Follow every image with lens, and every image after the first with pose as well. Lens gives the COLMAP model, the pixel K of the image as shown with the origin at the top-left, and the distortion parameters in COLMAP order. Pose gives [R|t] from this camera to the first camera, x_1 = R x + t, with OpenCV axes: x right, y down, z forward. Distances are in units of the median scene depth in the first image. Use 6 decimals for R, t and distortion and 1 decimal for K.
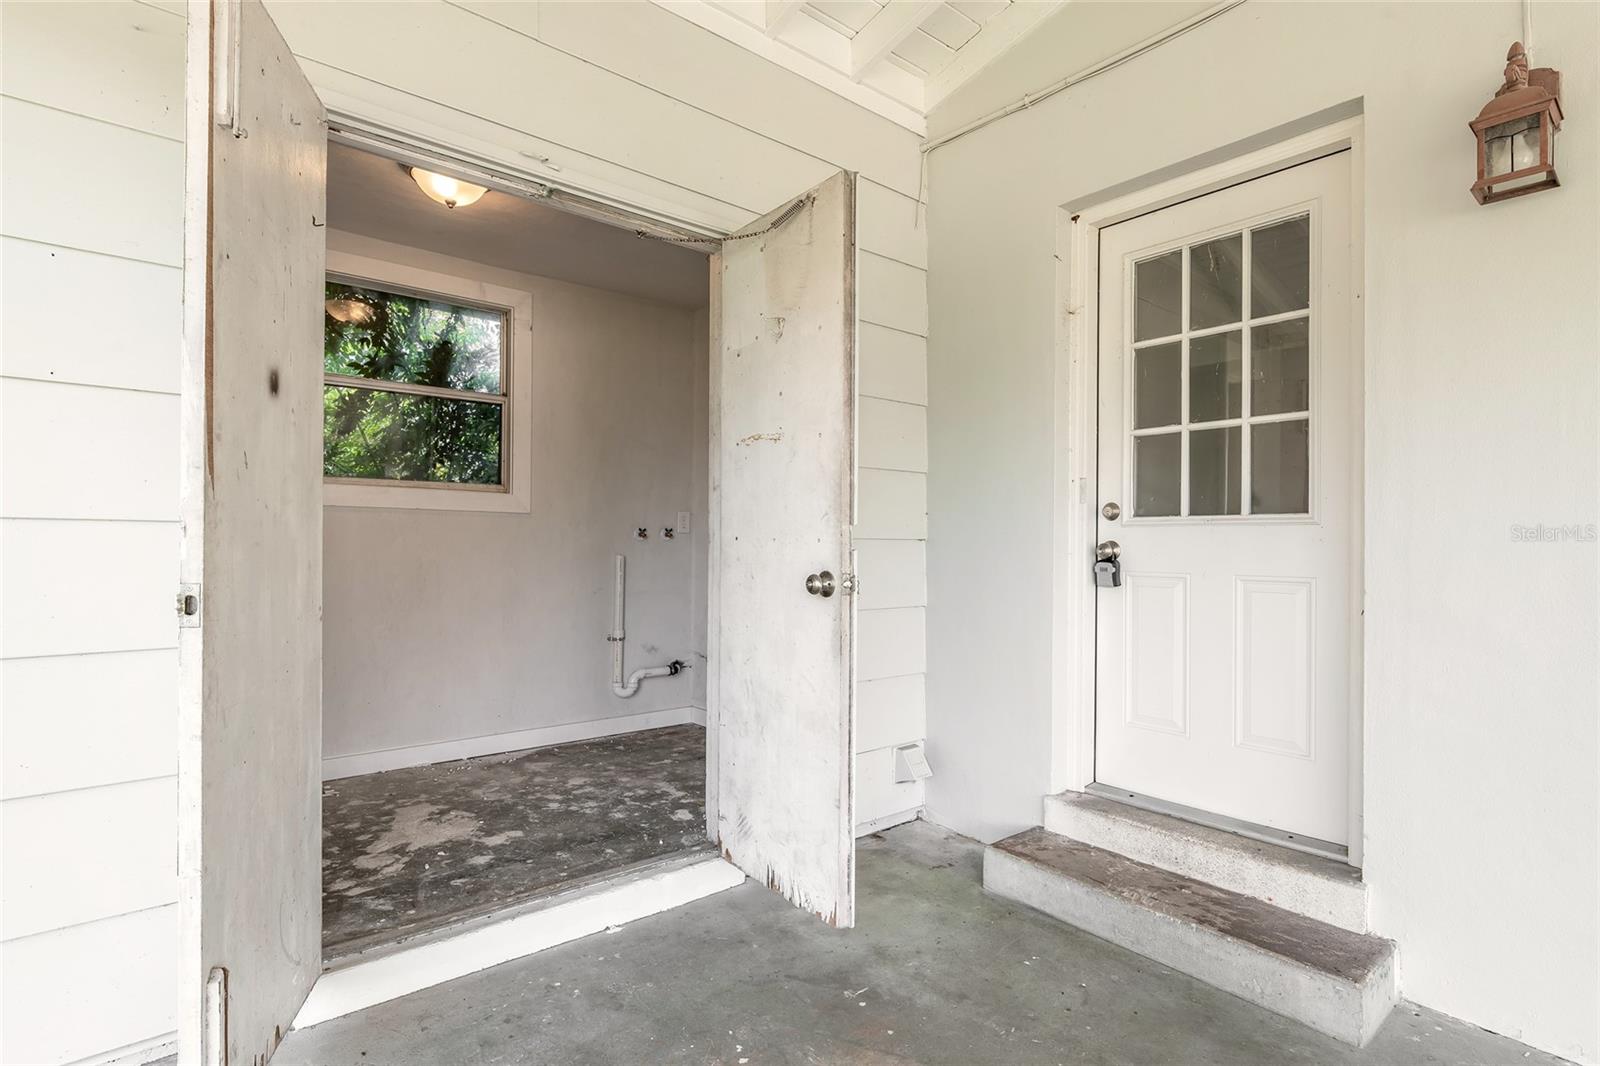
lens RADIAL K [[782.4, 0, 798.8], [0, 782.4, 541.1], [0, 0, 1]] dist [-0.008645, -0.000368]
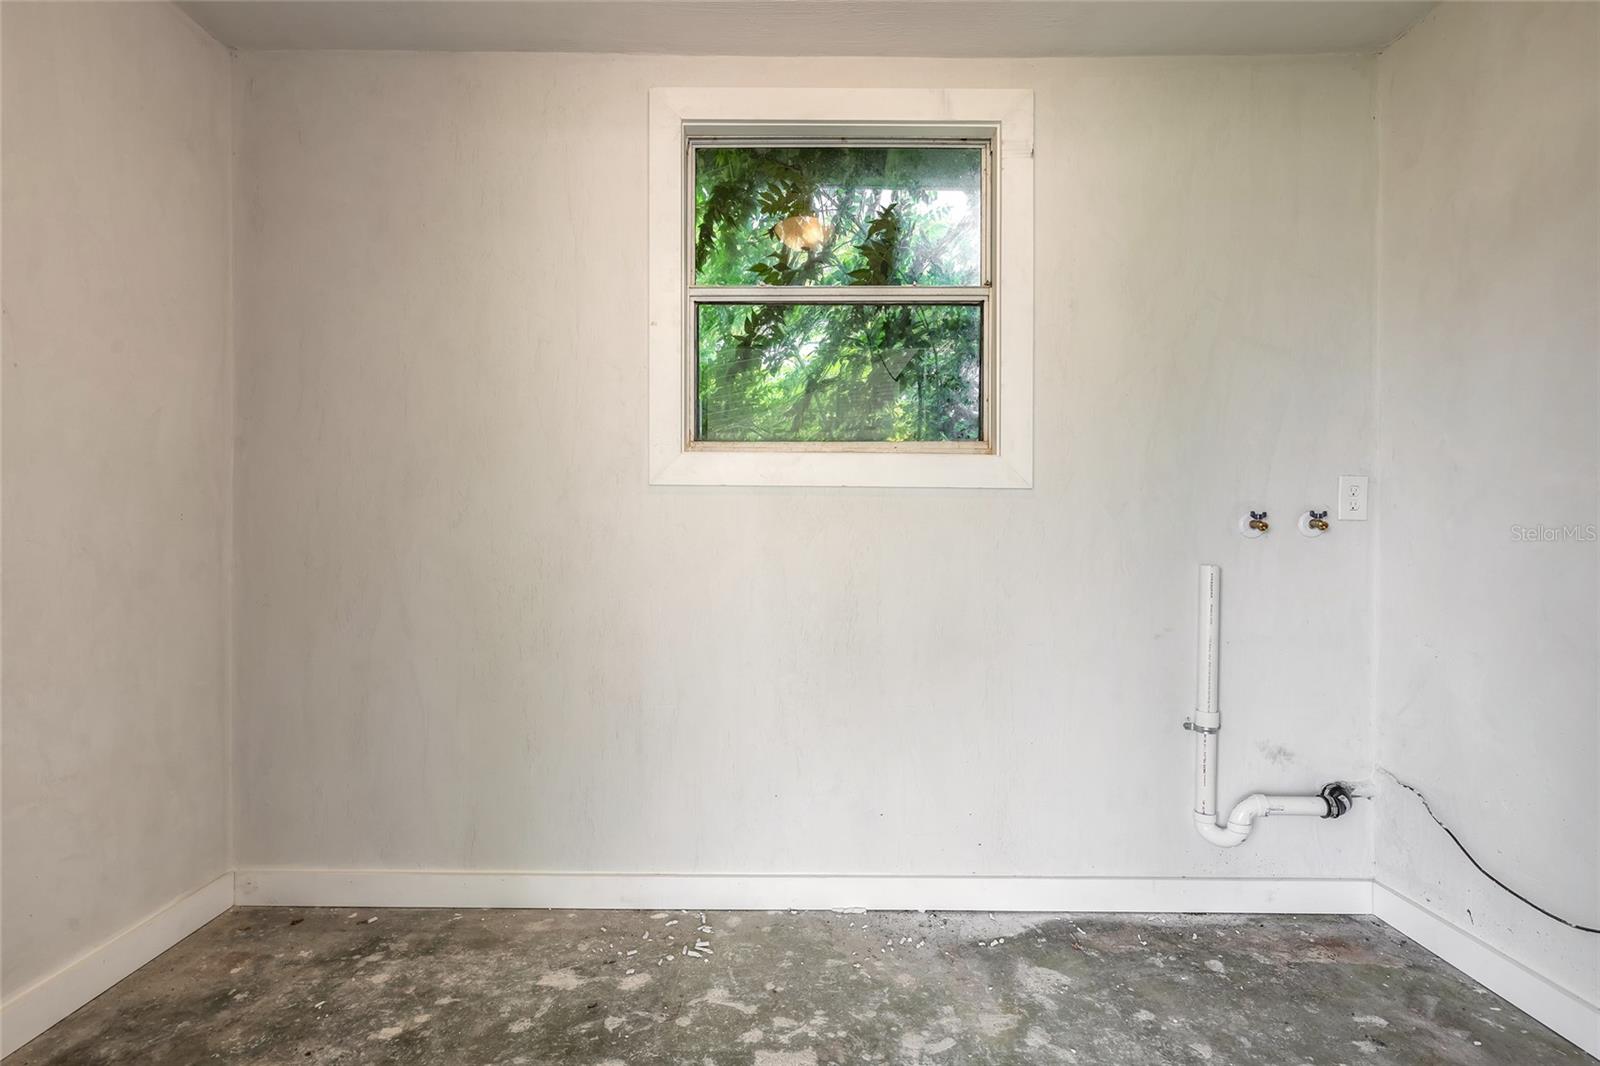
lens RADIAL K [[747.4, 0, 796.5], [0, 747.4, 540.2], [0, 0, 1]] dist [-0.001167, -0.000028]
pose [[0.770229, -0.001386, -0.637765, -0.135674], [0.006626, 0.999961, 0.005828, -0.003475], [0.637732, -0.008715, 0.770209, 0.489426]]
